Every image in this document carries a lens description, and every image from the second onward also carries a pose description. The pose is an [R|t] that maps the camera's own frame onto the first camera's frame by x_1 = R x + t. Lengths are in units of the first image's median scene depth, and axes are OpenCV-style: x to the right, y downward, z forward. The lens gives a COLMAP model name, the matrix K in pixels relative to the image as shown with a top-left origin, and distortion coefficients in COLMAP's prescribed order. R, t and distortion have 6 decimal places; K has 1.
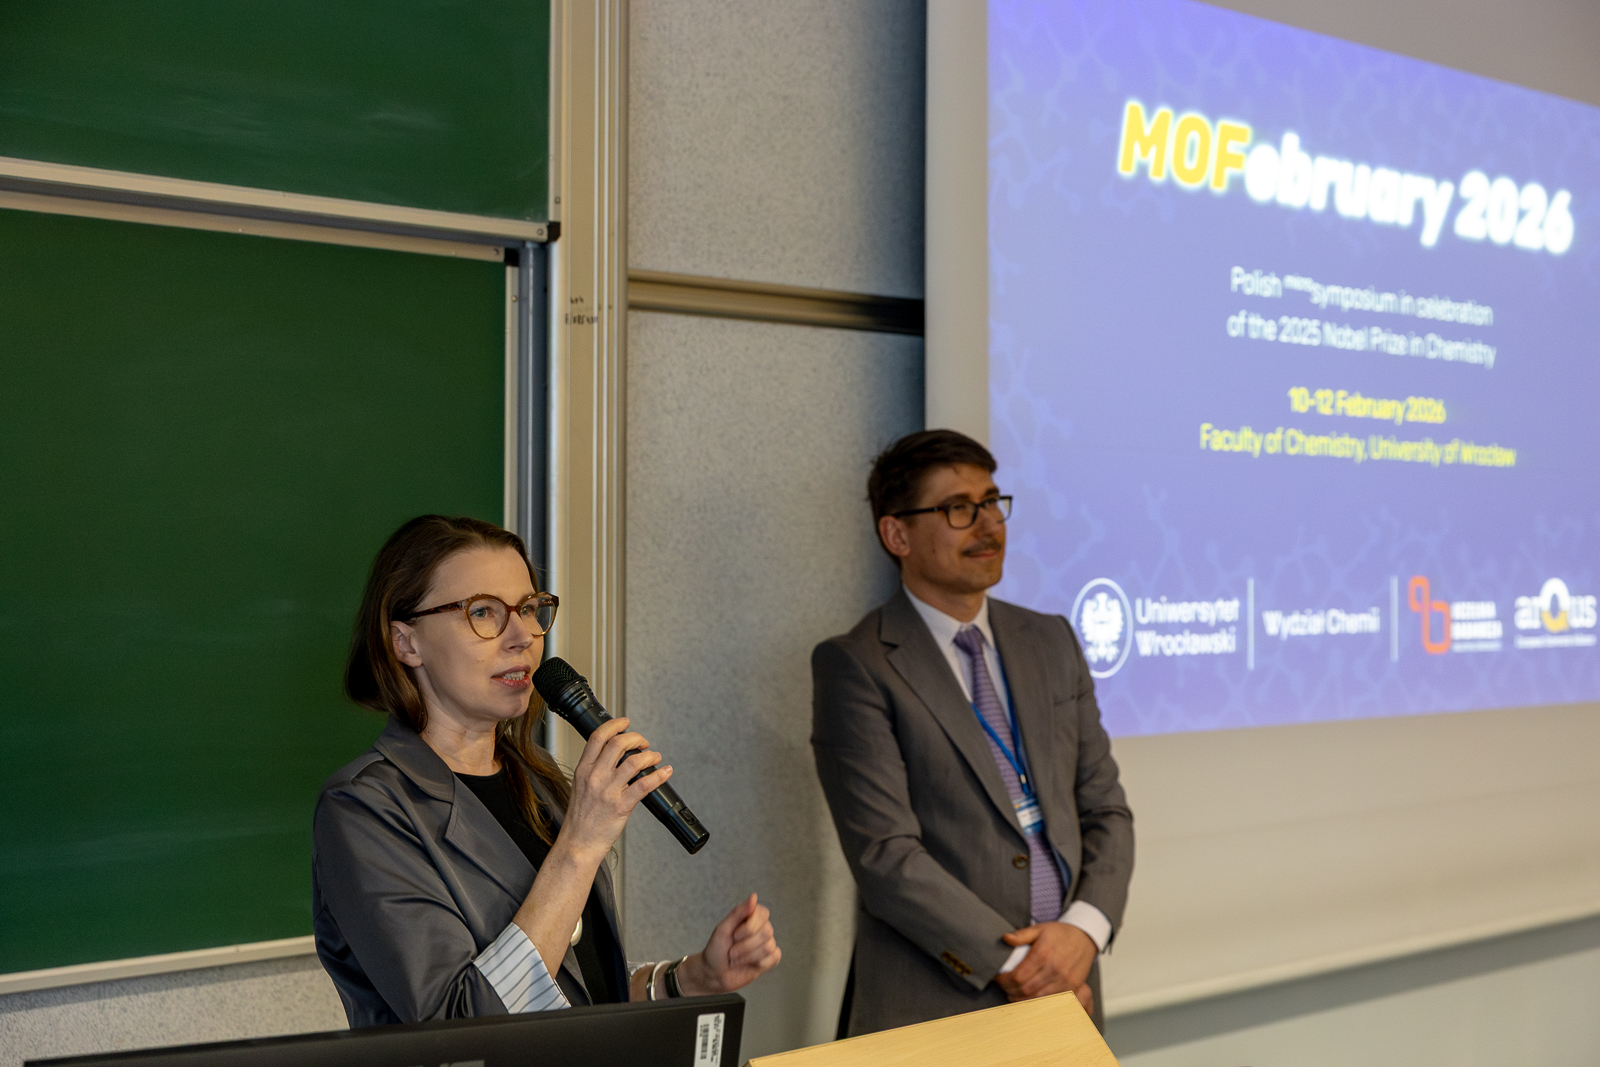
lens RADIAL K [[2547.5, 0, 801.2], [0, 2547.5, 538.5], [0, 0, 1]] dist [0.029366, 0.000000]
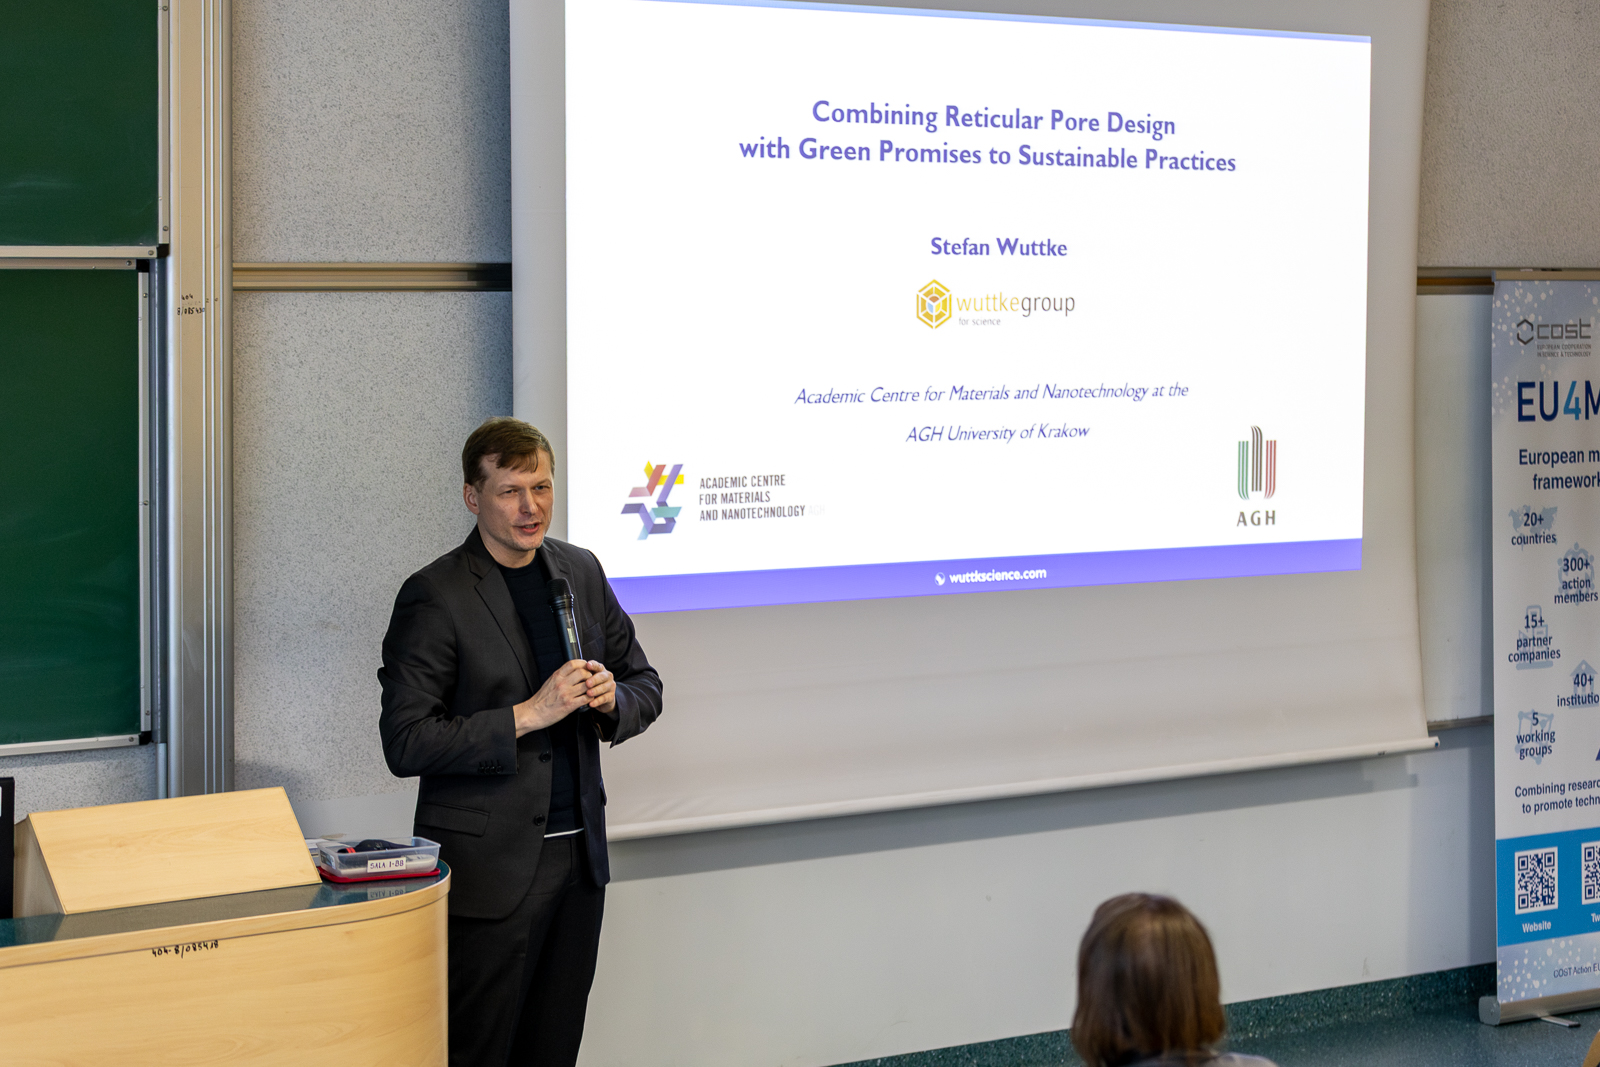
lens RADIAL K [[3468.9, 0, 799.6], [0, 3468.9, 531.3], [0, 0, 1]] dist [-0.078881, 0.000000]
pose [[0.975957, 0.036997, -0.214802, 0.592788], [-0.012679, 0.993457, 0.113504, -0.170786], [0.217596, -0.108051, 0.970040, -0.694742]]
